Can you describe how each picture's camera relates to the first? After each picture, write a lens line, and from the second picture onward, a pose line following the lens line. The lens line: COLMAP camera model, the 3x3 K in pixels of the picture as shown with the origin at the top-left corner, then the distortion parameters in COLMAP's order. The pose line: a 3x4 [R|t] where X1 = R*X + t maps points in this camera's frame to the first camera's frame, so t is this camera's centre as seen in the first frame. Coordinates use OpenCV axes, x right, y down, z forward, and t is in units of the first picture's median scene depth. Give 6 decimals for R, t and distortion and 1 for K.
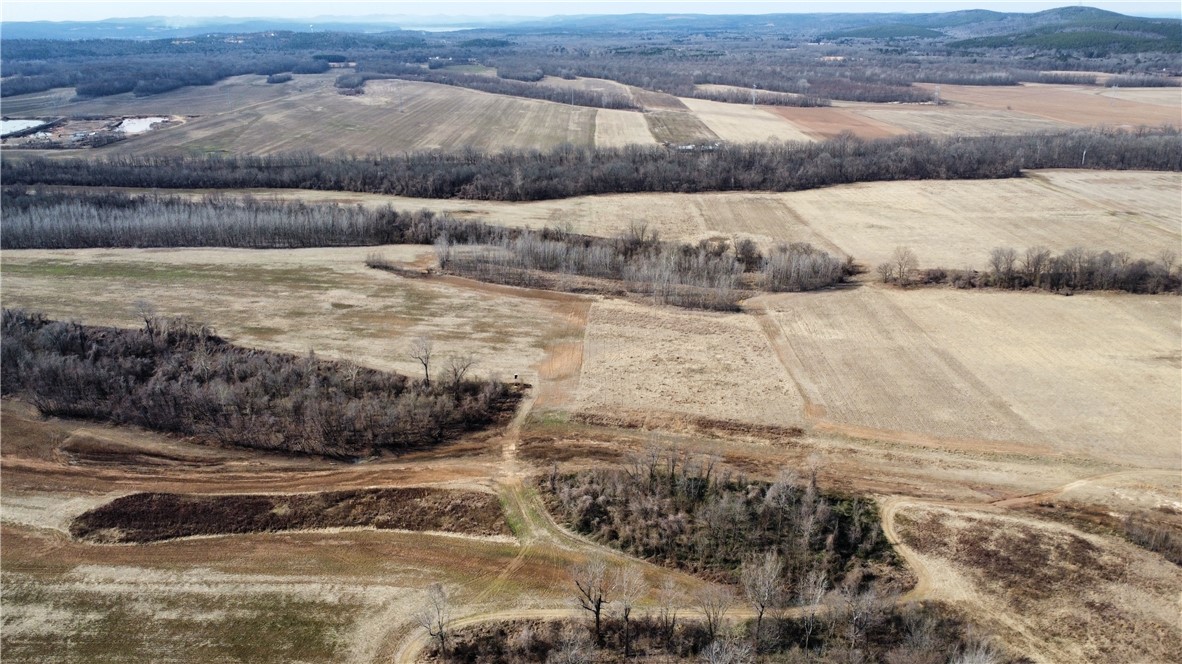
lens RADIAL K [[887.7, 0, 591.0], [0, 887.7, 332.0], [0, 0, 1]] dist [0.006799, -0.010324]
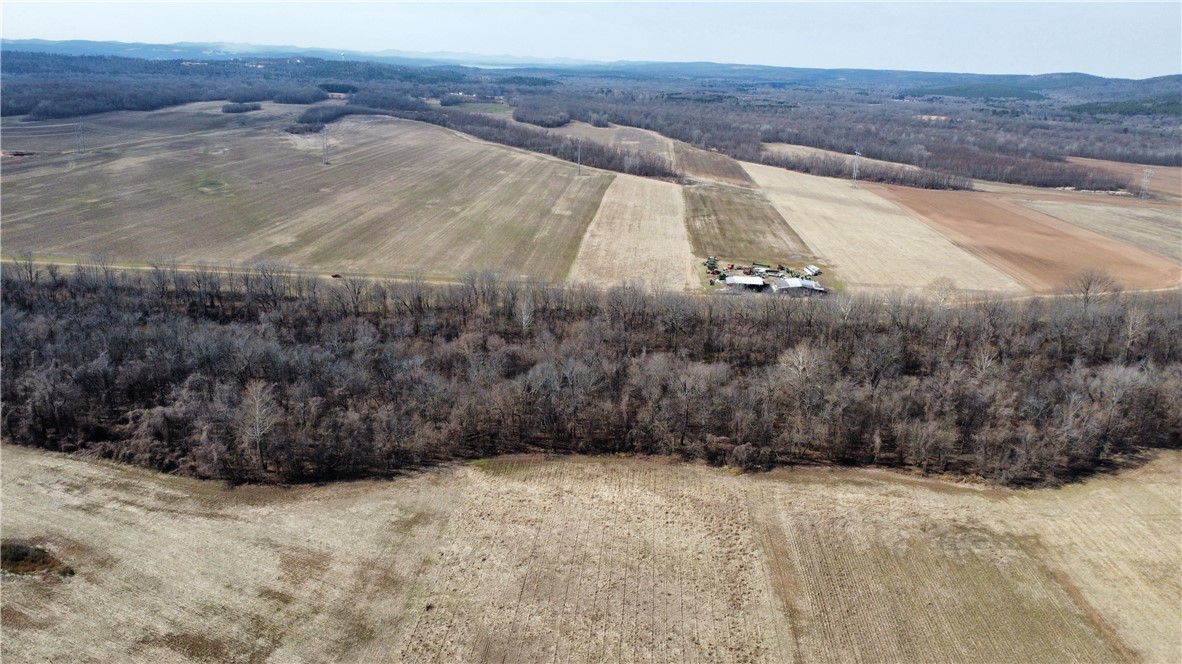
lens RADIAL K [[887.7, 0, 591.0], [0, 887.7, 332.0], [0, 0, 1]] dist [0.006799, -0.010324]
pose [[0.996421, 0.064348, -0.054809, 0.075103], [-0.066863, 0.996730, -0.045375, -0.232974], [0.051710, 0.048877, 0.997465, 0.777145]]
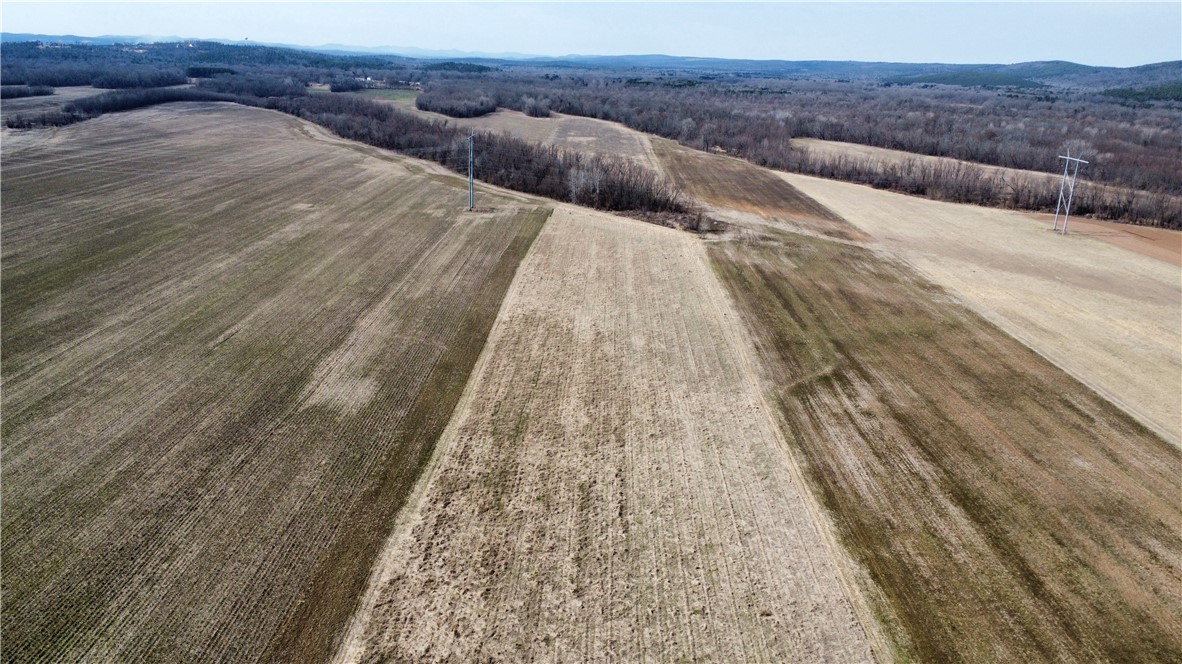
lens RADIAL K [[887.7, 0, 591.0], [0, 887.7, 332.0], [0, 0, 1]] dist [0.006799, -0.010324]
pose [[0.998860, 0.047556, -0.004166, 0.056255], [-0.047694, 0.997883, -0.044206, -0.445496], [0.002055, 0.044354, 0.999014, 1.580179]]
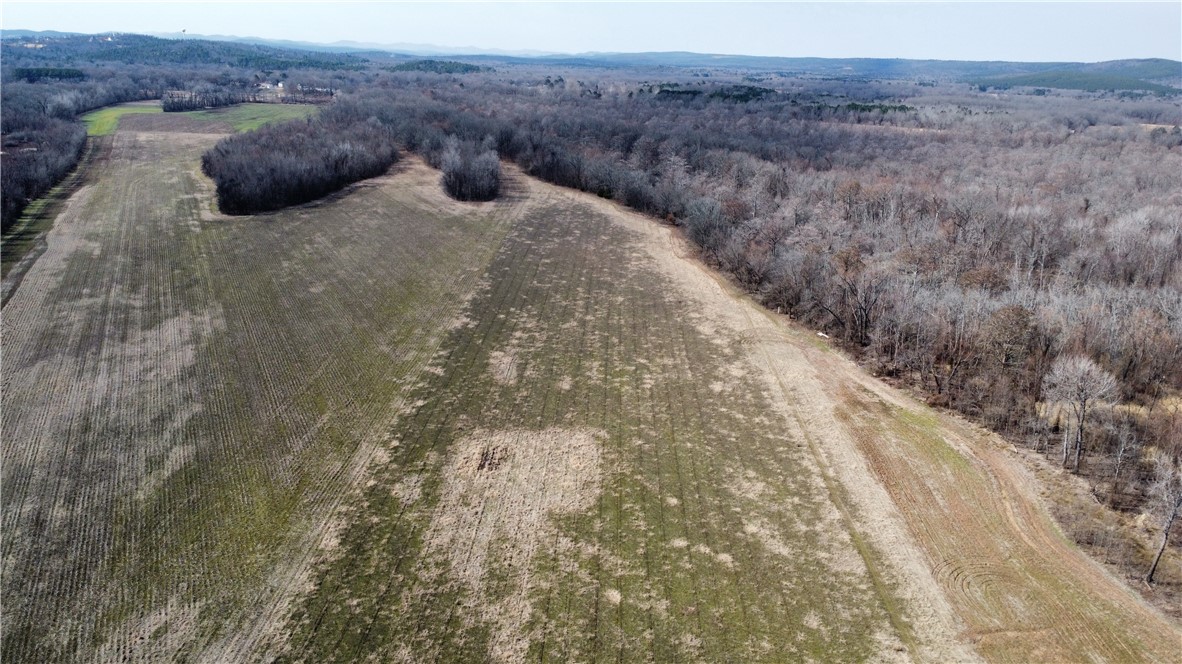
lens RADIAL K [[887.7, 0, 591.0], [0, 887.7, 332.0], [0, 0, 1]] dist [0.006799, -0.010324]
pose [[0.998225, 0.054347, -0.024364, 0.045659], [-0.055306, 0.997644, -0.040580, -0.834105], [0.022101, 0.041856, 0.998879, 2.674394]]
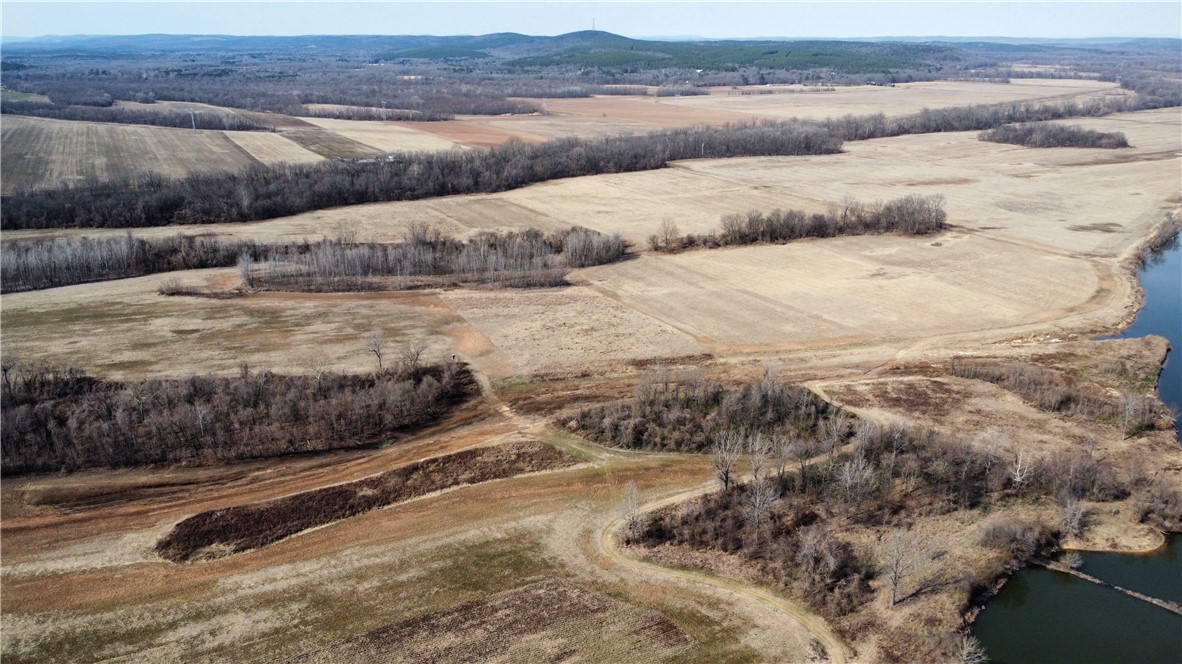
lens RADIAL K [[887.7, 0, 591.0], [0, 887.7, 332.0], [0, 0, 1]] dist [0.006799, -0.010324]
pose [[0.879691, -0.144538, 0.453048, -0.246007], [0.154710, 0.987850, 0.014756, 0.017622], [-0.449676, 0.057110, 0.891364, -0.025249]]
